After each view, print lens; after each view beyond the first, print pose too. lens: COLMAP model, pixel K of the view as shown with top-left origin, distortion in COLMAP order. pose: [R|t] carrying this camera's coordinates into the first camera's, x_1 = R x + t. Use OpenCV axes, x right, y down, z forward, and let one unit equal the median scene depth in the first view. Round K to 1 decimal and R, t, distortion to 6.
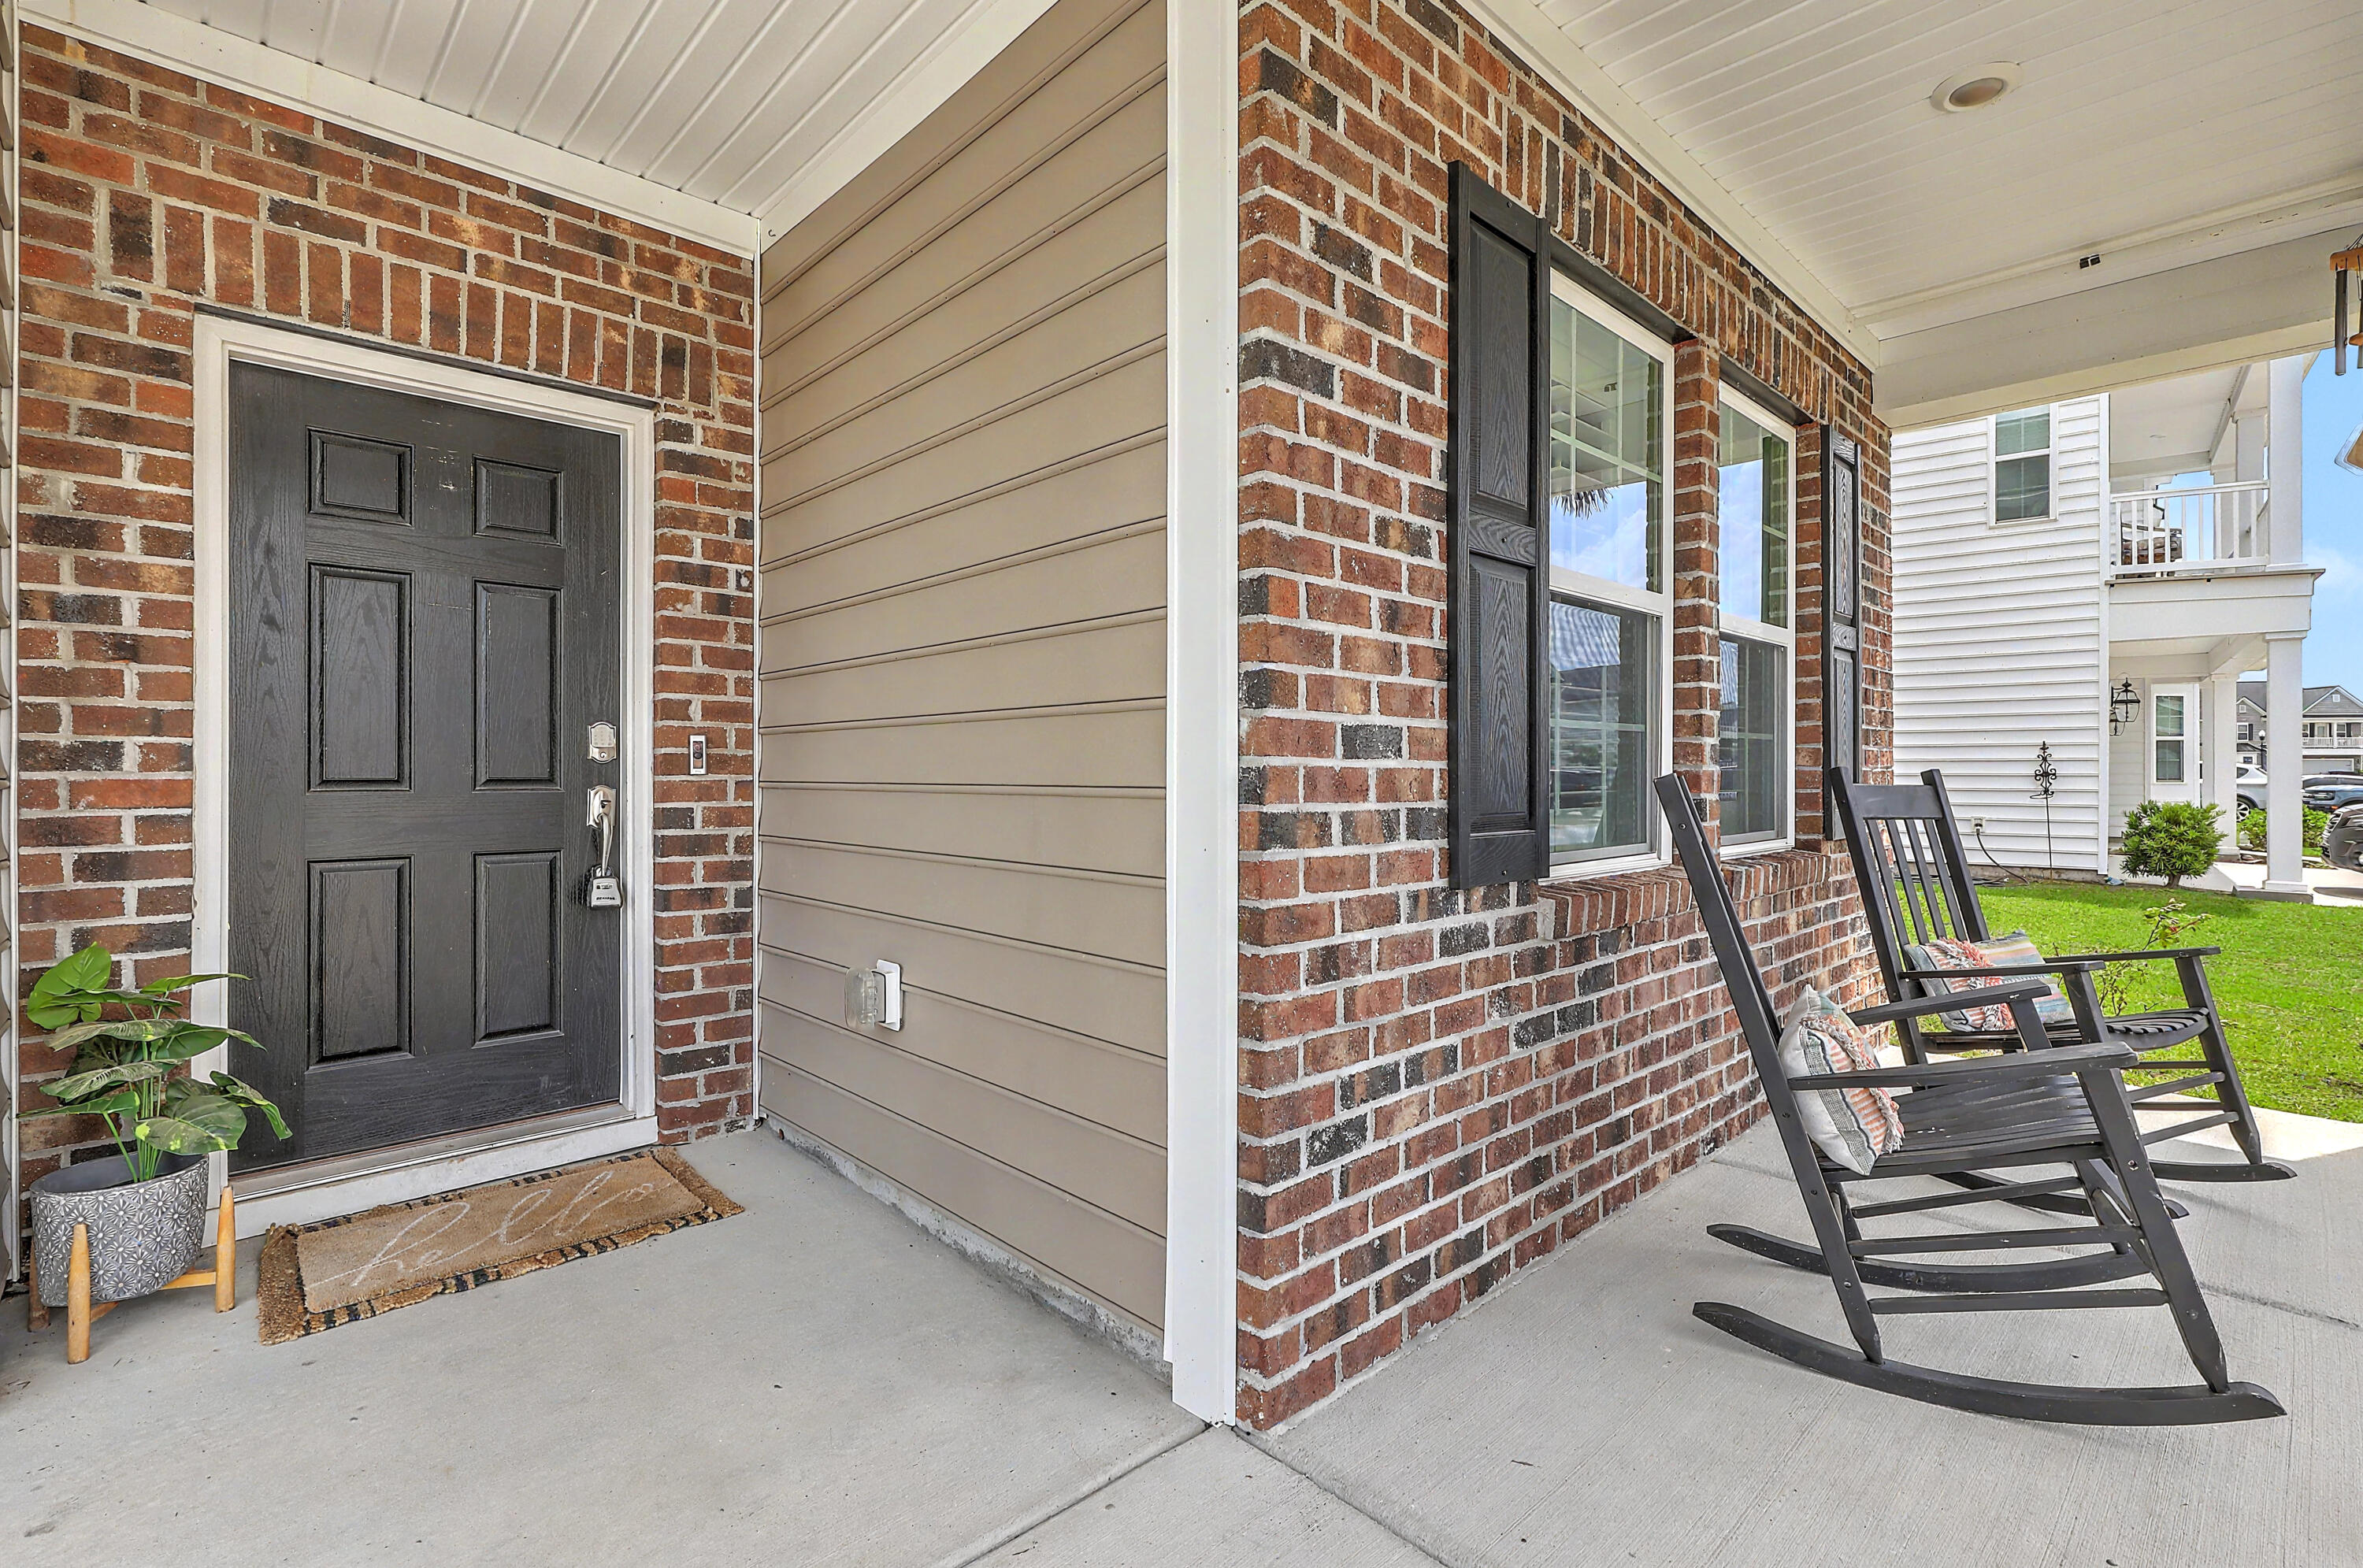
lens RADIAL K [[1075.7, 0, 1197.7], [0, 1075.7, 769.5], [0, 0, 1]] dist [-0.003527, 0.001056]
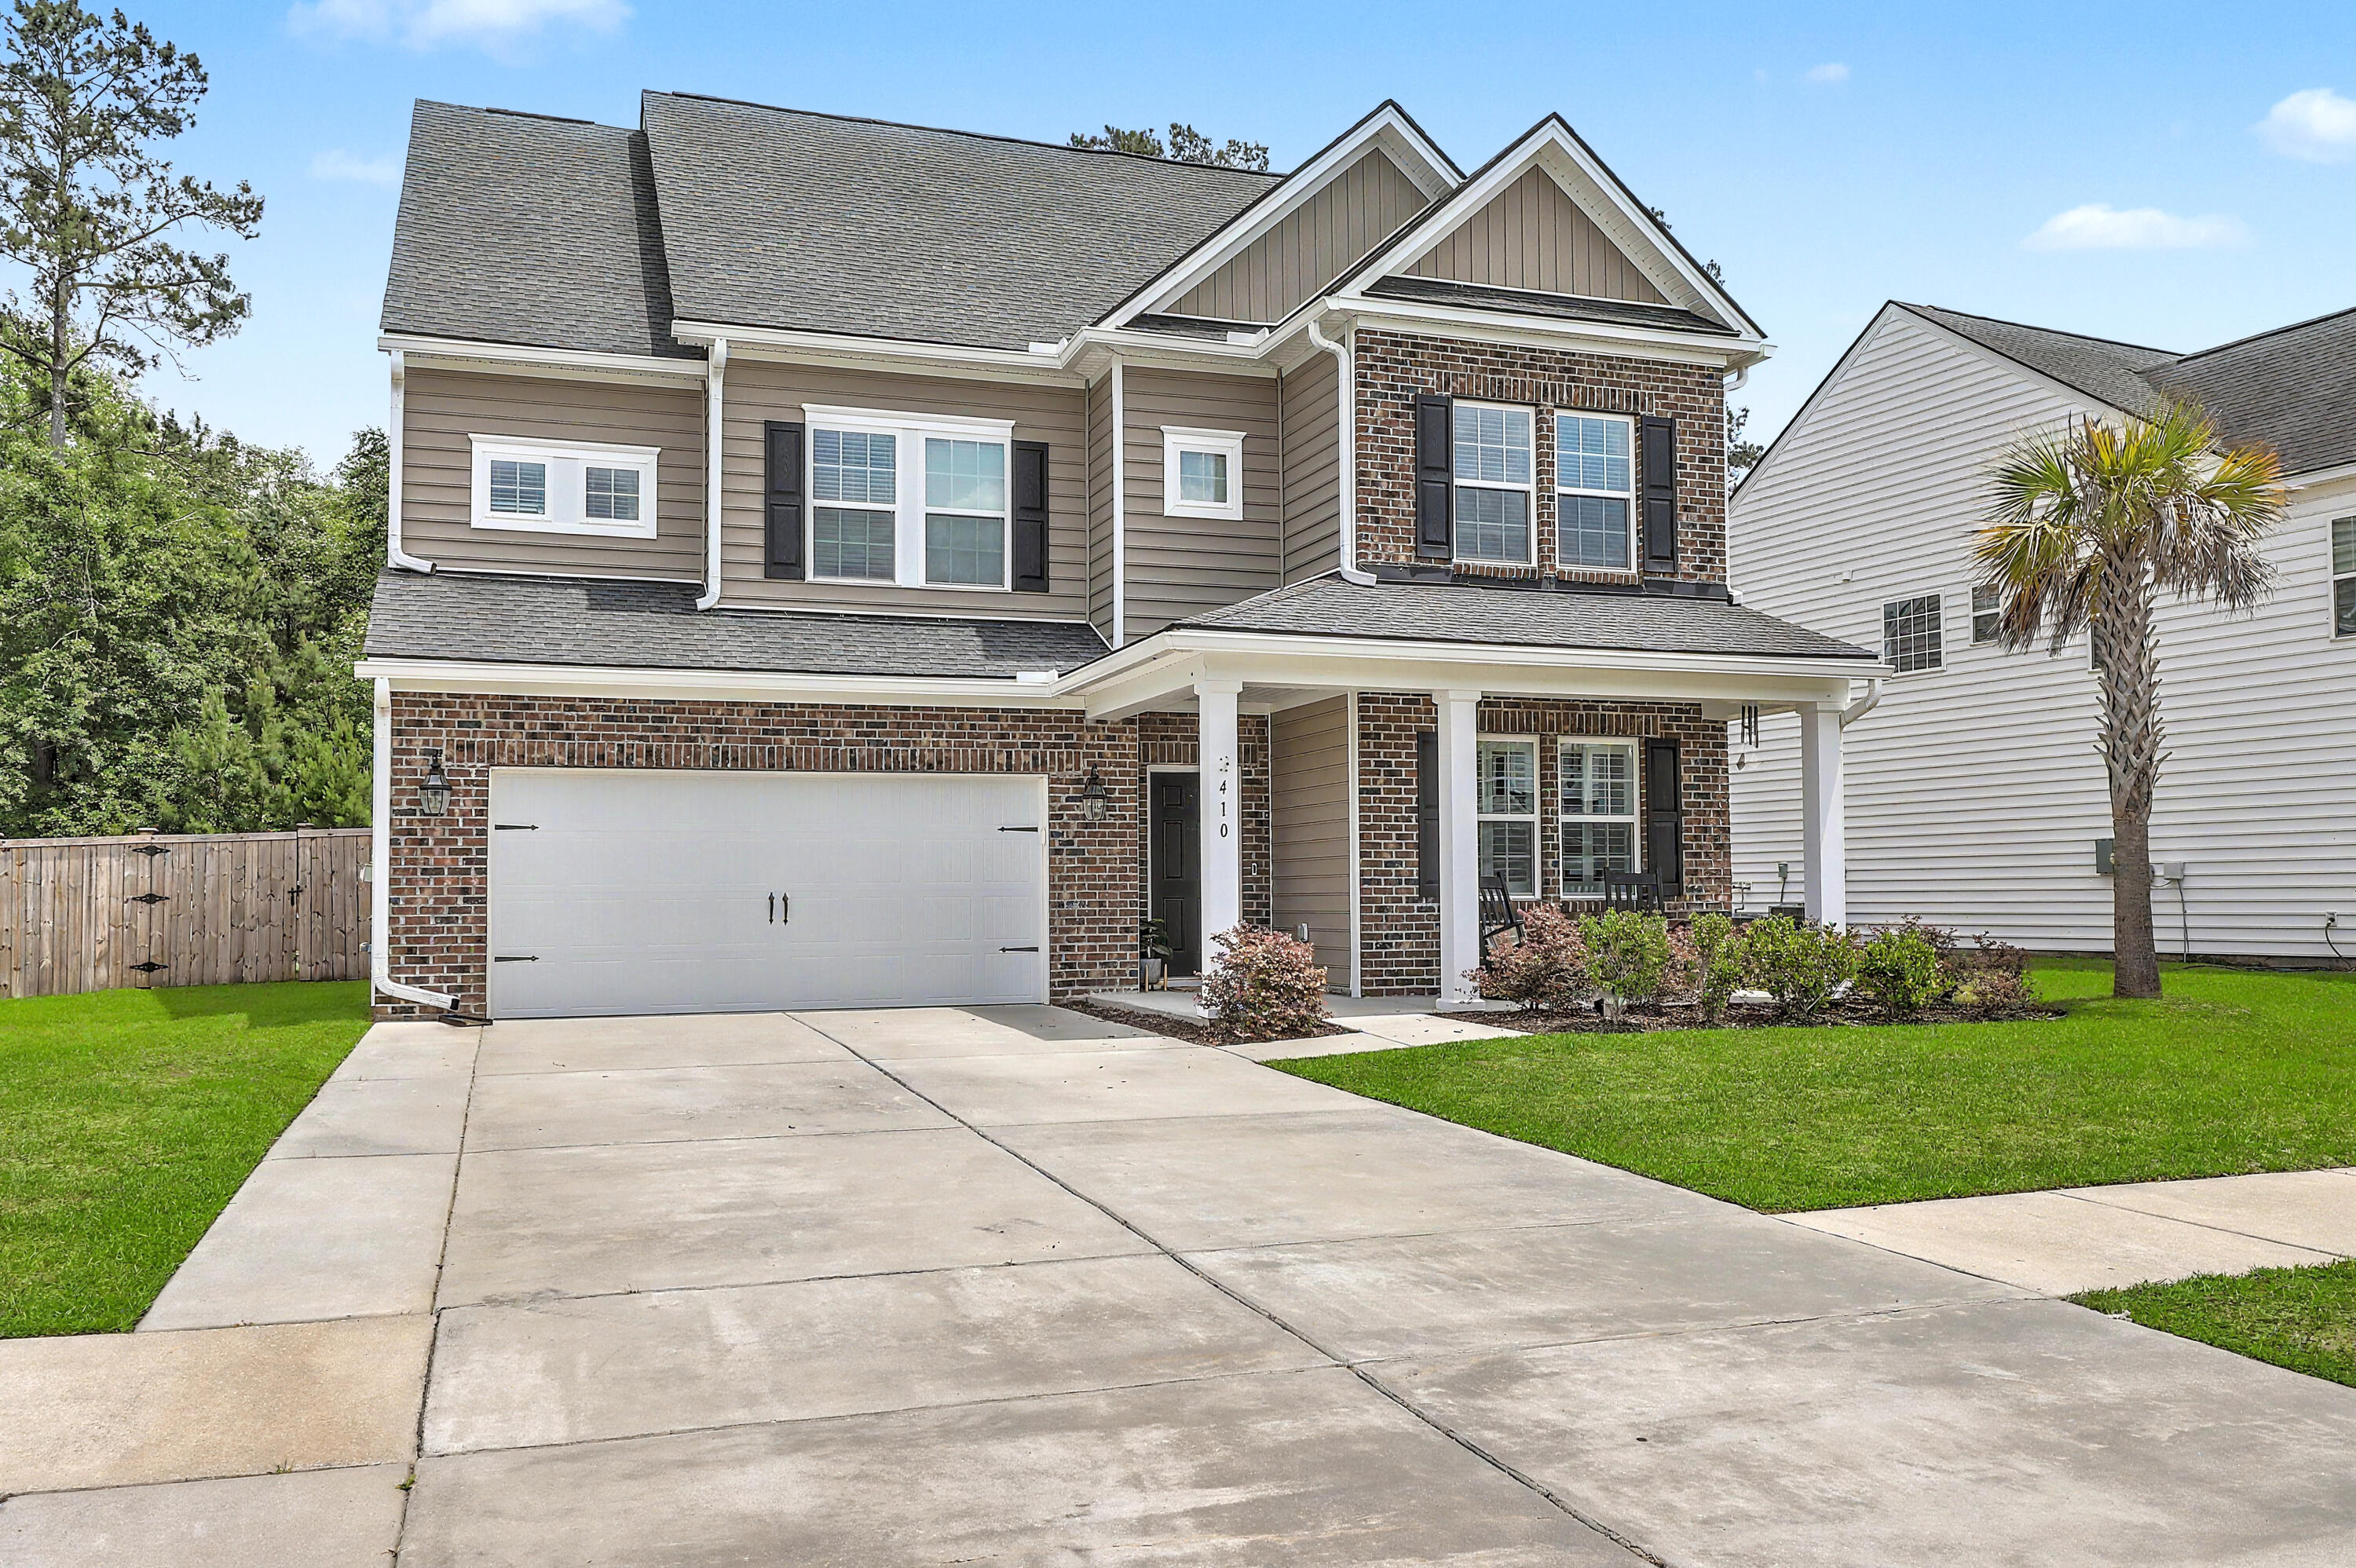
lens RADIAL K [[1835.9, 0, 1193.2], [0, 1835.9, 825.8], [0, 0, 1]] dist [0.005138, -0.000084]
pose [[0.913114, -0.023669, -0.407016, 2.245550], [0.008978, 0.999239, -0.037966, 0.089146], [0.407605, 0.031013, 0.912632, -5.709194]]
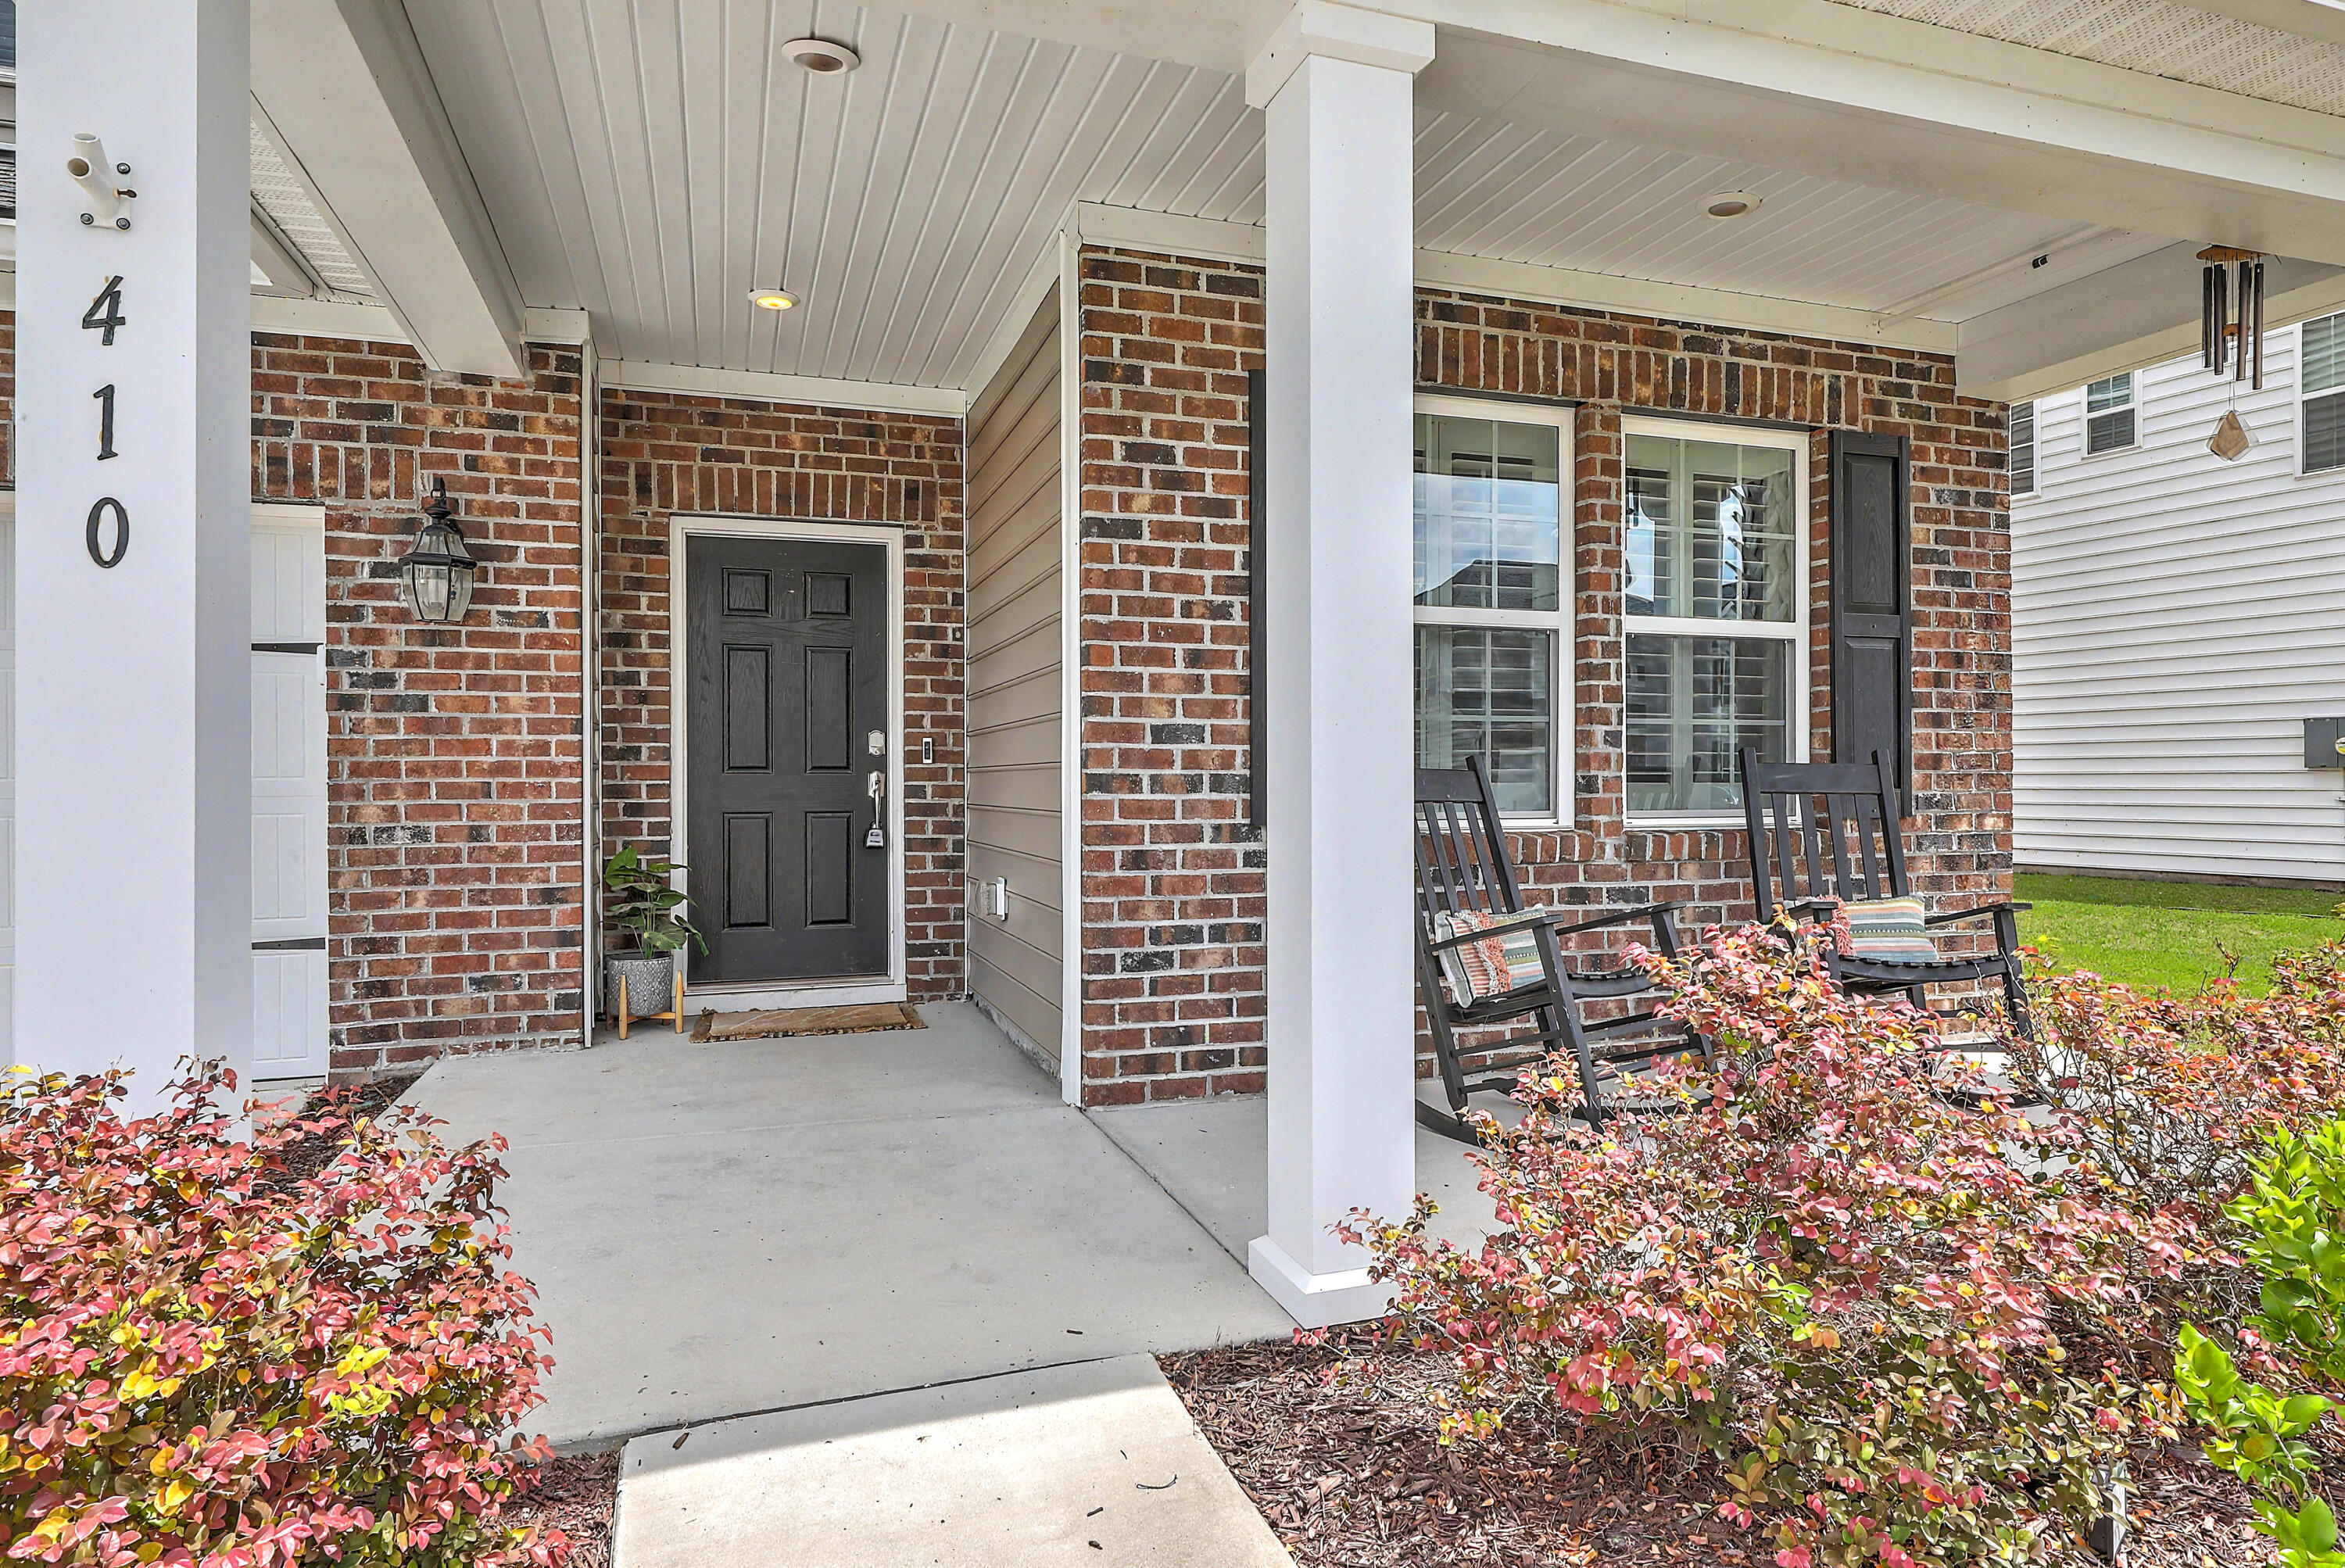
lens RADIAL K [[1348.5, 0, 1182.8], [0, 1348.5, 781.1], [0, 0, 1]] dist [0.000393, 0.000126]
pose [[0.905875, -0.003558, -0.423531, 0.909757], [0.004333, 0.999990, 0.000867, 0.040077], [0.423524, -0.002621, 0.905881, -0.788187]]
